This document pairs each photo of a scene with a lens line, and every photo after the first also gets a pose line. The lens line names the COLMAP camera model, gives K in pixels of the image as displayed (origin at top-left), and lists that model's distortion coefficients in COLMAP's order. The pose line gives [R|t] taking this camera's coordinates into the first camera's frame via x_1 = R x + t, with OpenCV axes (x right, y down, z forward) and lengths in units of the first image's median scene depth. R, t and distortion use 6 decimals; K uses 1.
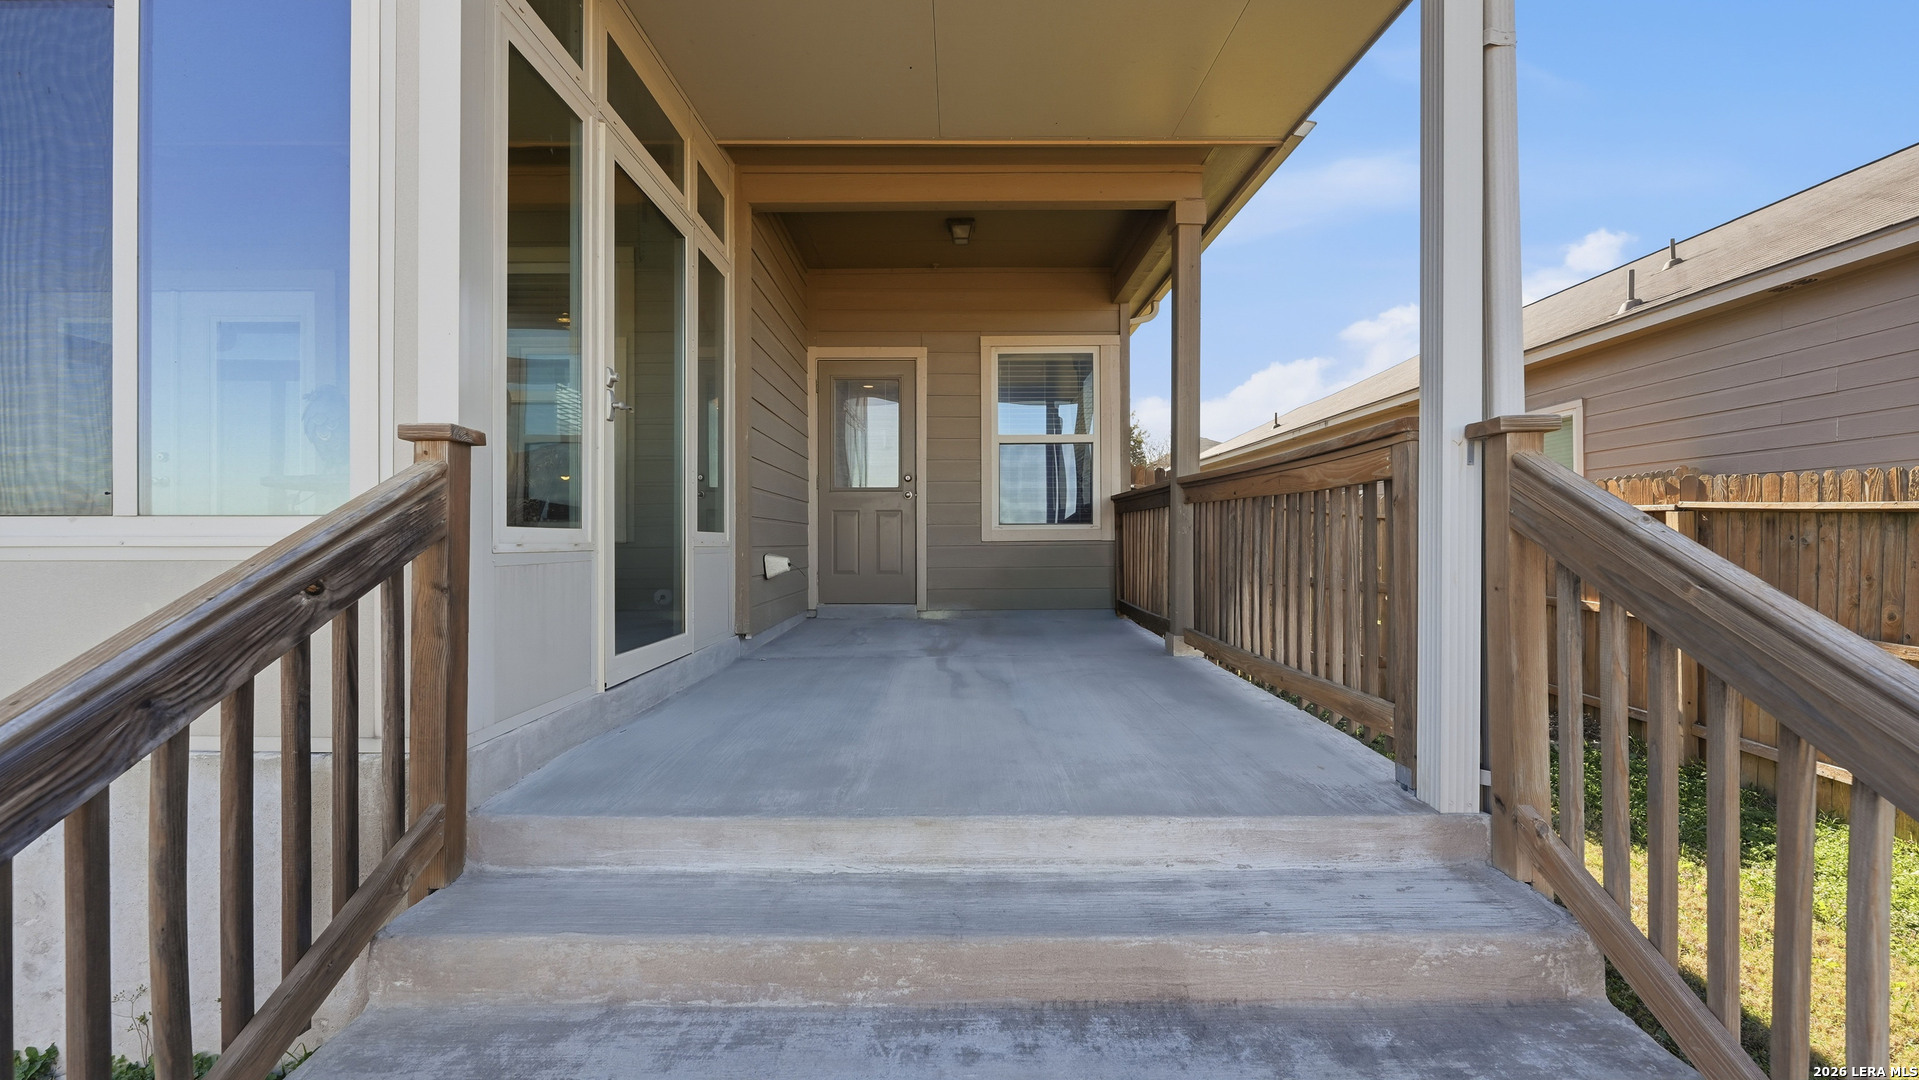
lens RADIAL K [[772.5, 0, 960.6], [0, 772.5, 552.3], [0, 0, 1]] dist [-0.001775, 0.000378]
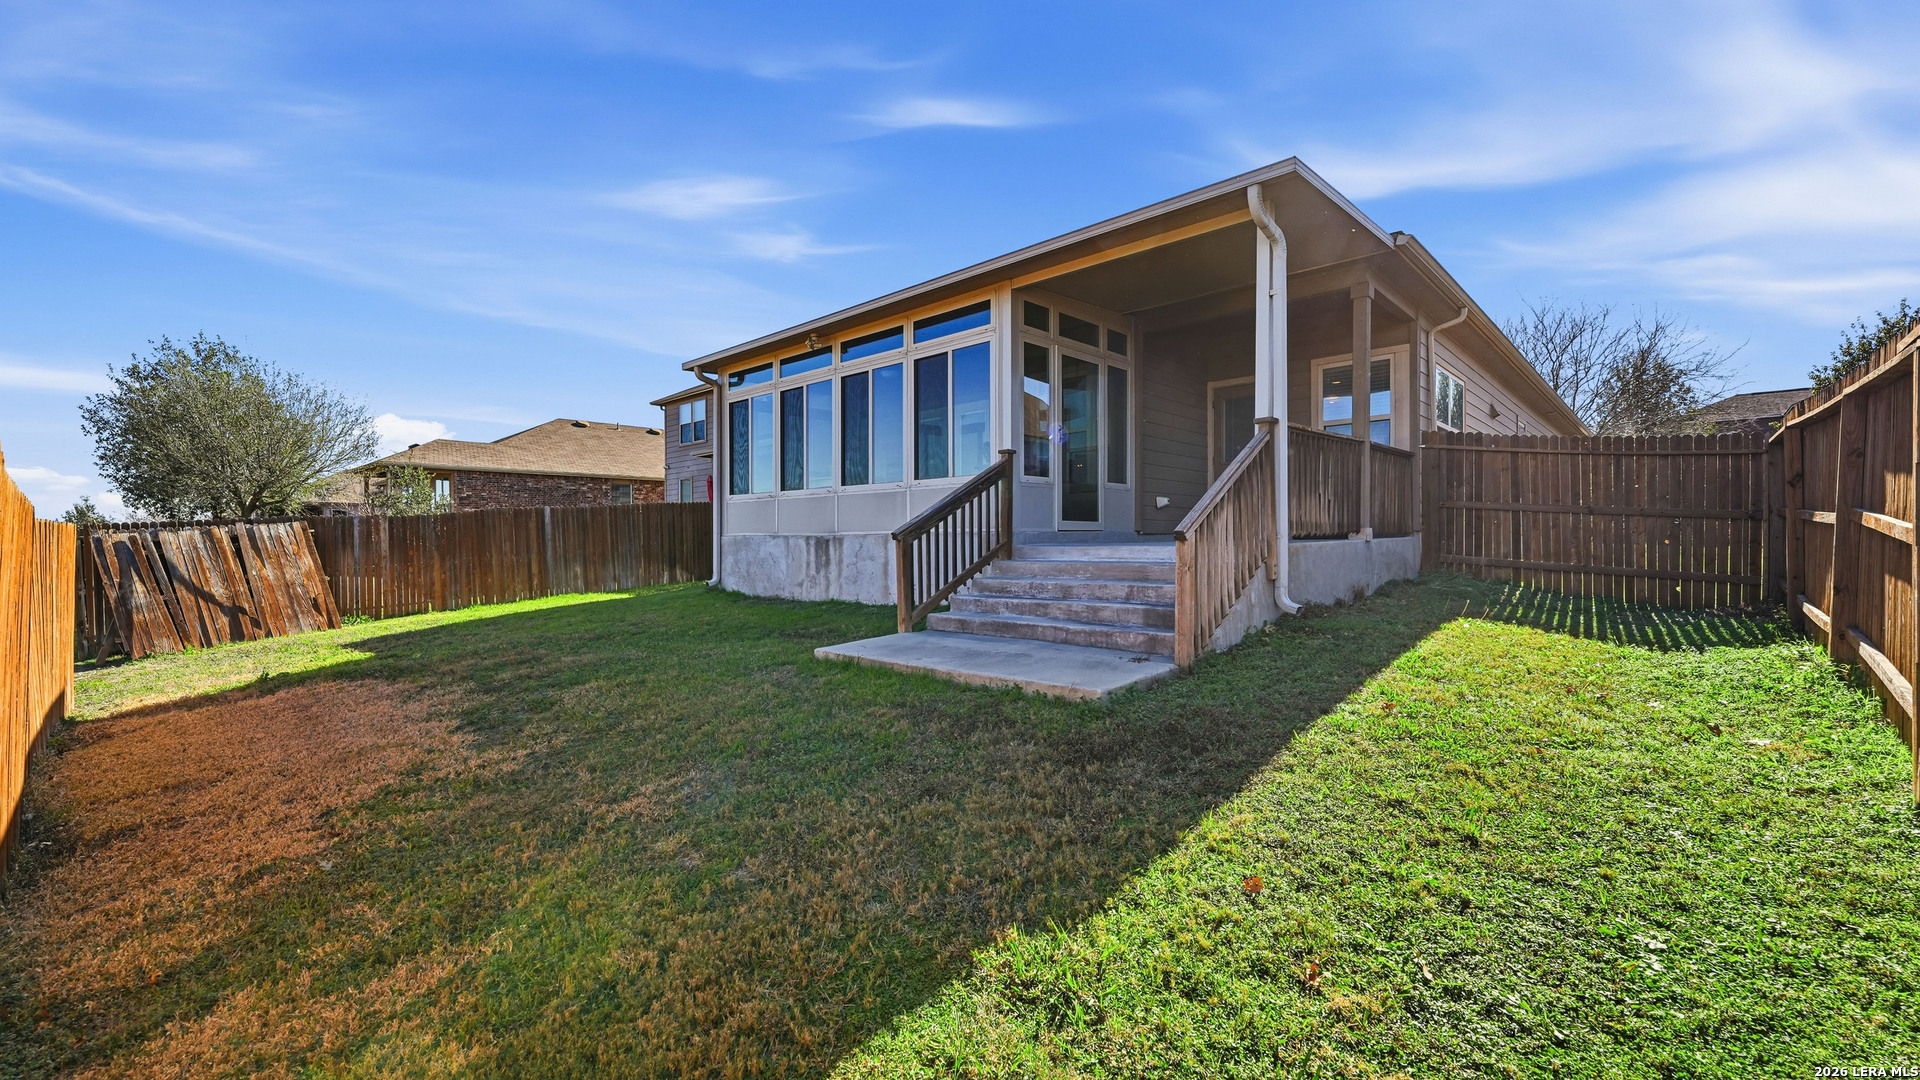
lens RADIAL K [[772.9, 0, 957.3], [0, 772.9, 548.6], [0, 0, 1]] dist [-0.001775, 0.000378]
pose [[0.732769, 0.003431, -0.680469, 1.834746], [-0.003628, 0.999993, 0.001136, 0.343041], [0.680468, 0.001637, 0.732776, -2.080643]]
